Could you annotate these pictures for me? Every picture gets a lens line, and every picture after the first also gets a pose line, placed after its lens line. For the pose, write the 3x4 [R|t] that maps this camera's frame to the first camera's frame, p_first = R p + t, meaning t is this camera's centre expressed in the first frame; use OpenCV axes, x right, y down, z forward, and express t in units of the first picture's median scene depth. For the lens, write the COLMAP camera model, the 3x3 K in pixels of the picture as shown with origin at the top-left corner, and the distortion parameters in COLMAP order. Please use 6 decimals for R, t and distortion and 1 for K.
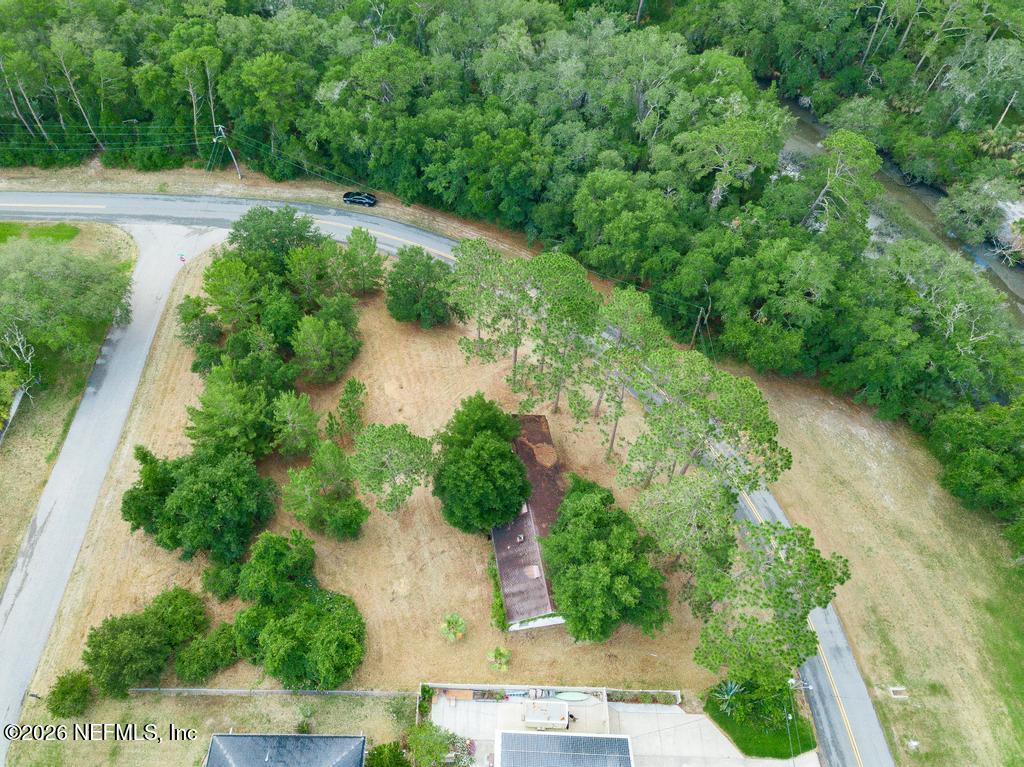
lens RADIAL K [[767.1, 0, 486.1], [0, 767.1, 382.8], [0, 0, 1]] dist [0.007591, -0.001631]
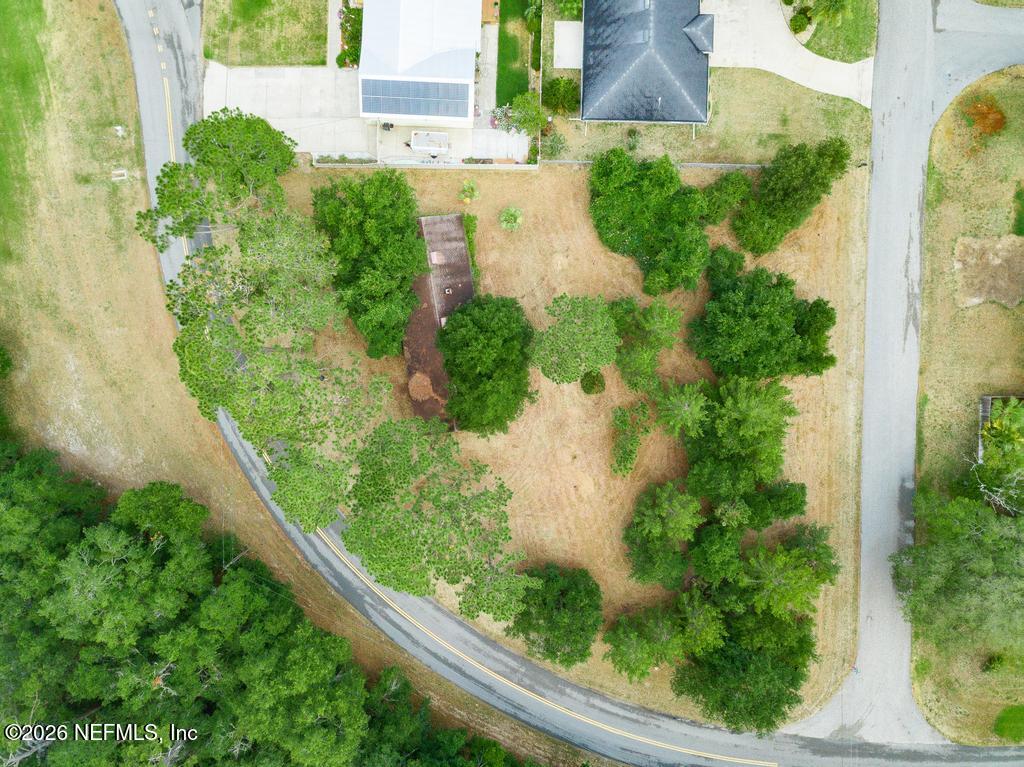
lens RADIAL K [[760.1, 0, 512.0], [0, 760.1, 383.5], [0, 0, 1]] dist [0.006568, 0.001496]
pose [[-0.999436, 0.003380, -0.033410, -0.006100], [-0.021912, -0.819576, 0.572552, -0.470077], [-0.025446, 0.572961, 0.819187, 0.219273]]
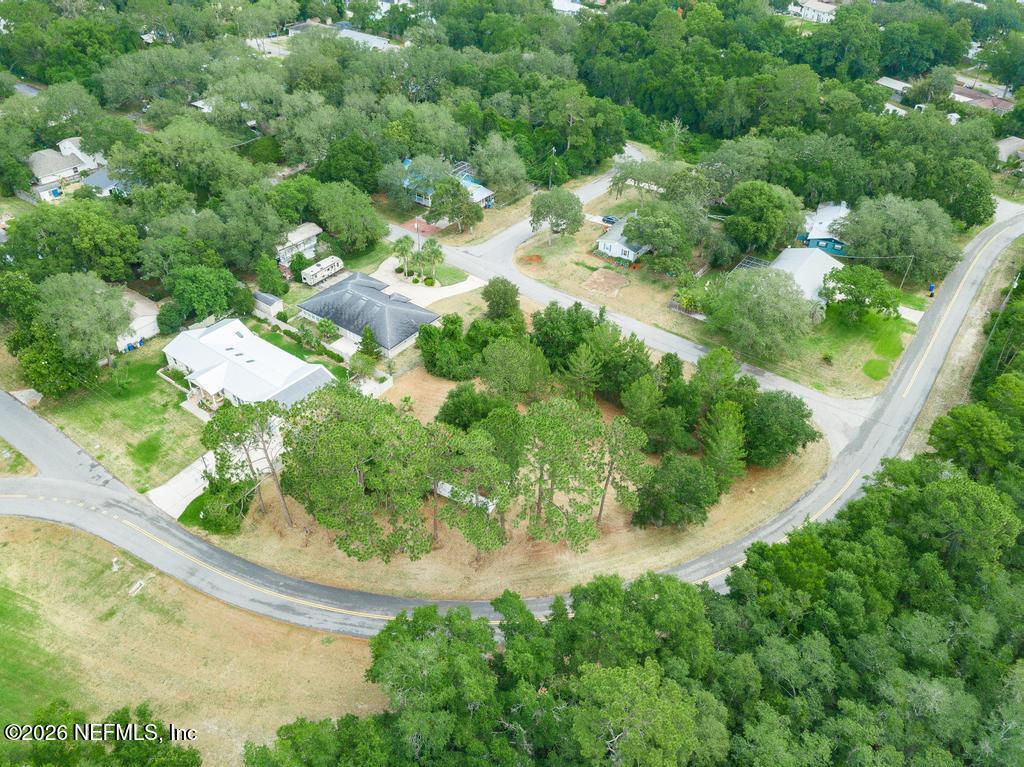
lens RADIAL K [[760.1, 0, 512.0], [0, 760.1, 383.5], [0, 0, 1]] dist [0.006568, 0.001496]
pose [[-0.566770, 0.479089, -0.670258, 0.791014], [-0.692300, 0.164098, 0.702703, -0.858224], [0.446645, 0.862291, 0.238668, 0.639233]]
